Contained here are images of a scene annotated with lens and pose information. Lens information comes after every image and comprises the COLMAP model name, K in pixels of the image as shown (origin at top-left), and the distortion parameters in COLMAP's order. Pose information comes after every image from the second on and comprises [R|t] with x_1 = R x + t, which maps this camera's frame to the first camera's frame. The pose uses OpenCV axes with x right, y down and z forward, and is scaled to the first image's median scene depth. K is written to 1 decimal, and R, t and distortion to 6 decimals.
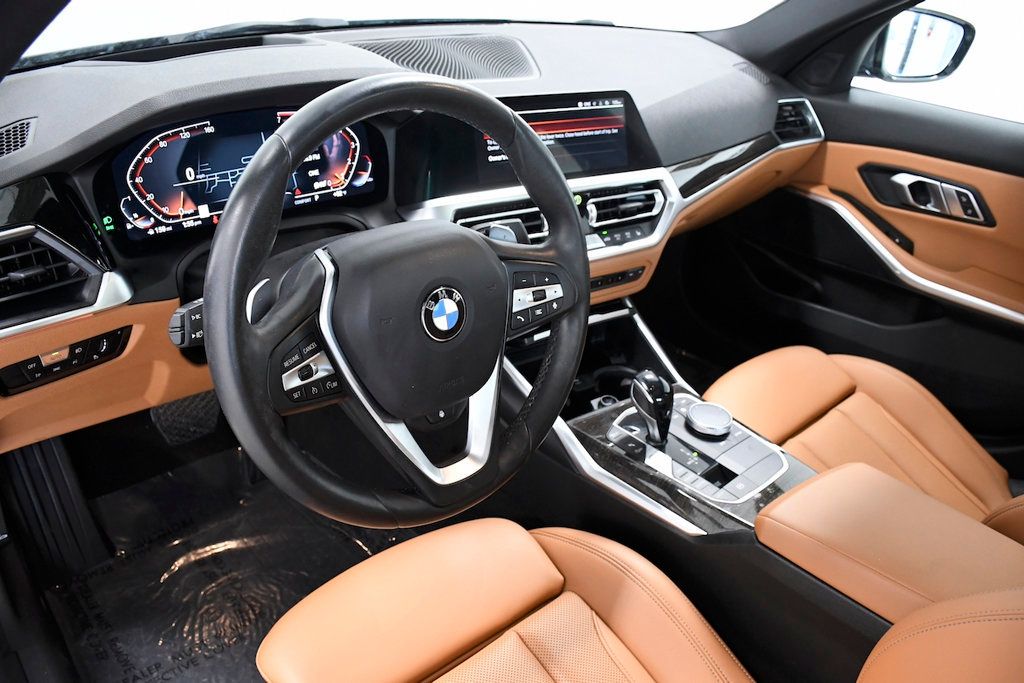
lens RADIAL K [[803.0, 0, 512.0], [0, 803.0, 341.5], [0, 0, 1]] dist [-0.156129, 0.109887]
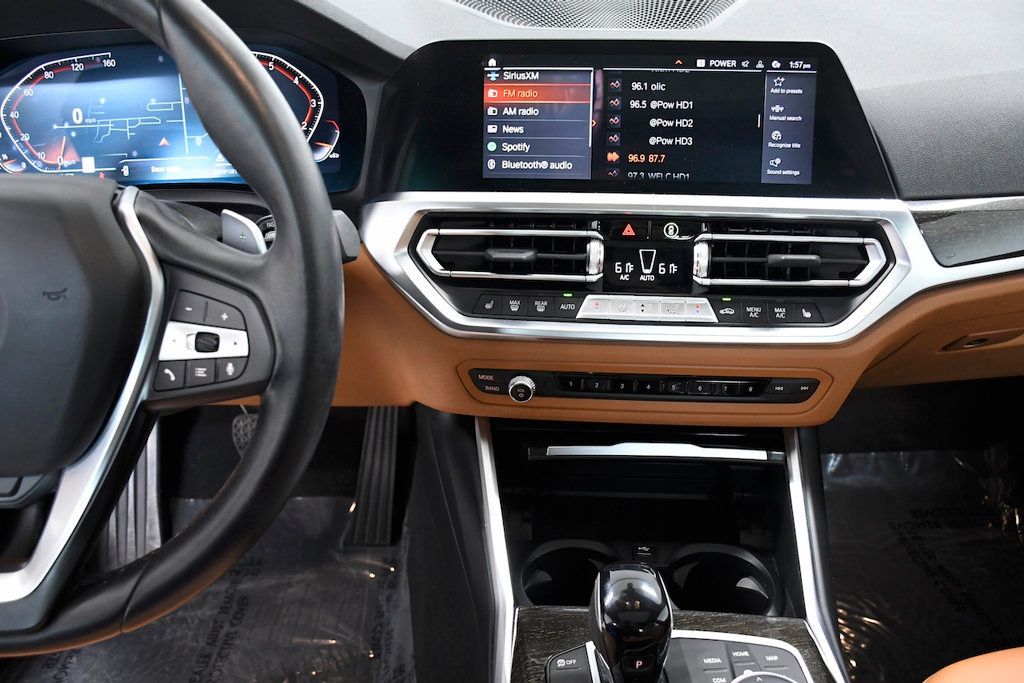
lens RADIAL K [[886.2, 0, 513.5], [0, 886.2, 329.6], [0, 0, 1]] dist [-0.047287, 0.012324]
pose [[0.755582, 0.186390, -0.627976, 0.437204], [-0.243306, 0.969938, -0.004859, -0.087996], [0.608192, 0.156461, 0.778217, 0.502659]]
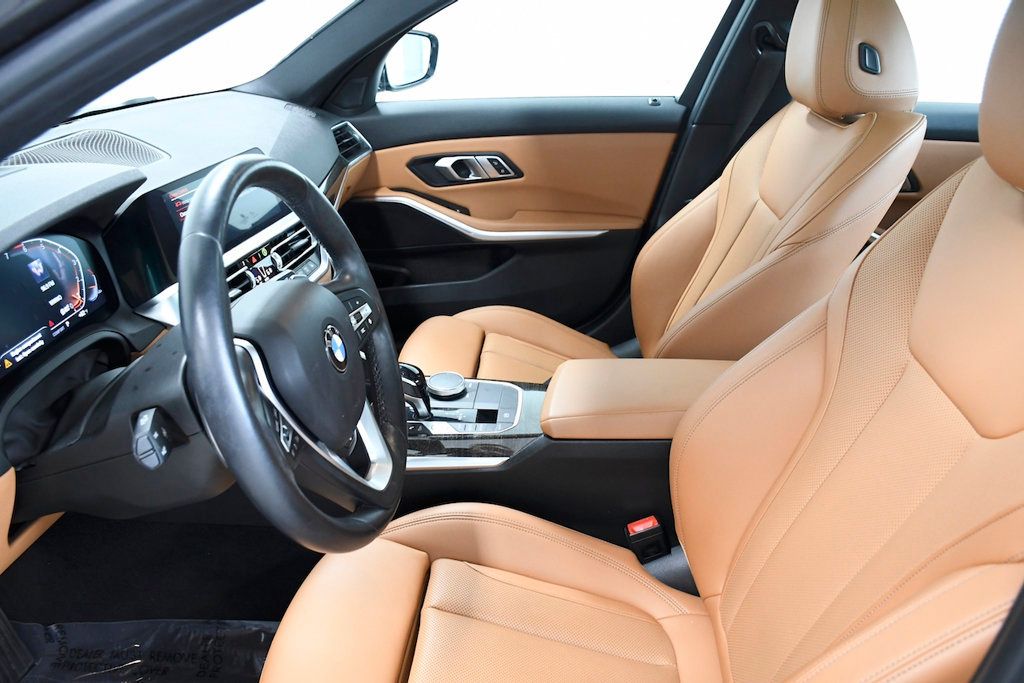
lens RADIAL K [[803.0, 0, 512.0], [0, 803.0, 341.5], [0, 0, 1]] dist [-0.156129, 0.109887]
pose [[0.721856, -0.370308, 0.584634, -0.379833], [0.396846, 0.913592, 0.088679, -0.030047], [-0.566955, 0.167996, 0.806436, -0.042865]]
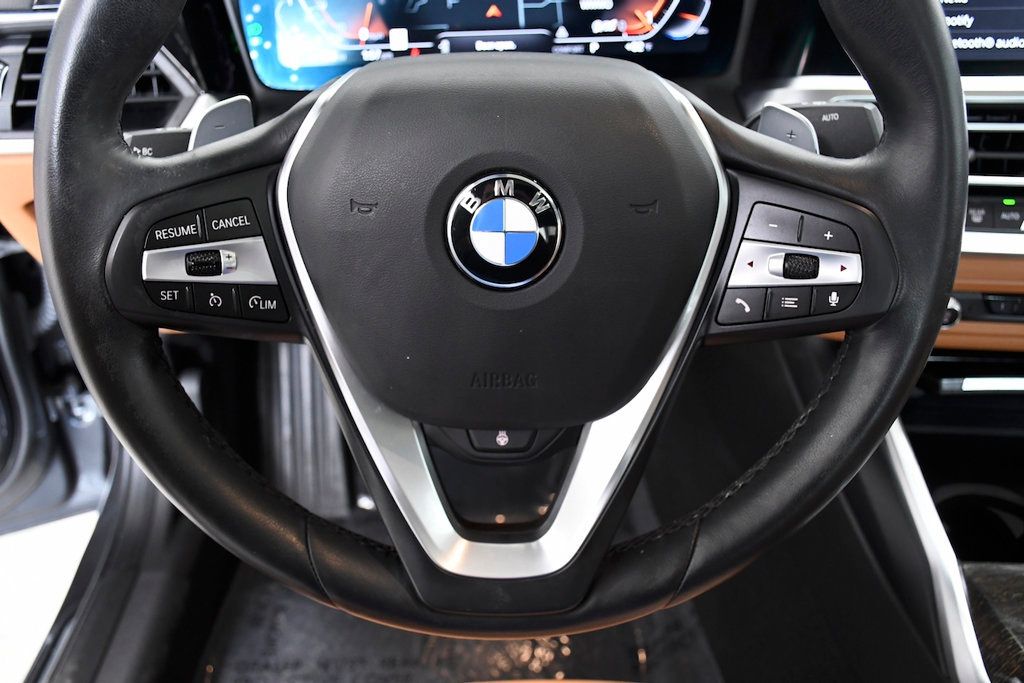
lens RADIAL K [[999.1, 0, 512.0], [0, 999.1, 341.5], [0, 0, 1]] dist [0.006977, 0.014563]
pose [[0.760028, 0.254964, -0.597788, 0.198077], [-0.244039, 0.964482, 0.101092, -0.026521], [0.602330, 0.069051, 0.795255, 0.349125]]
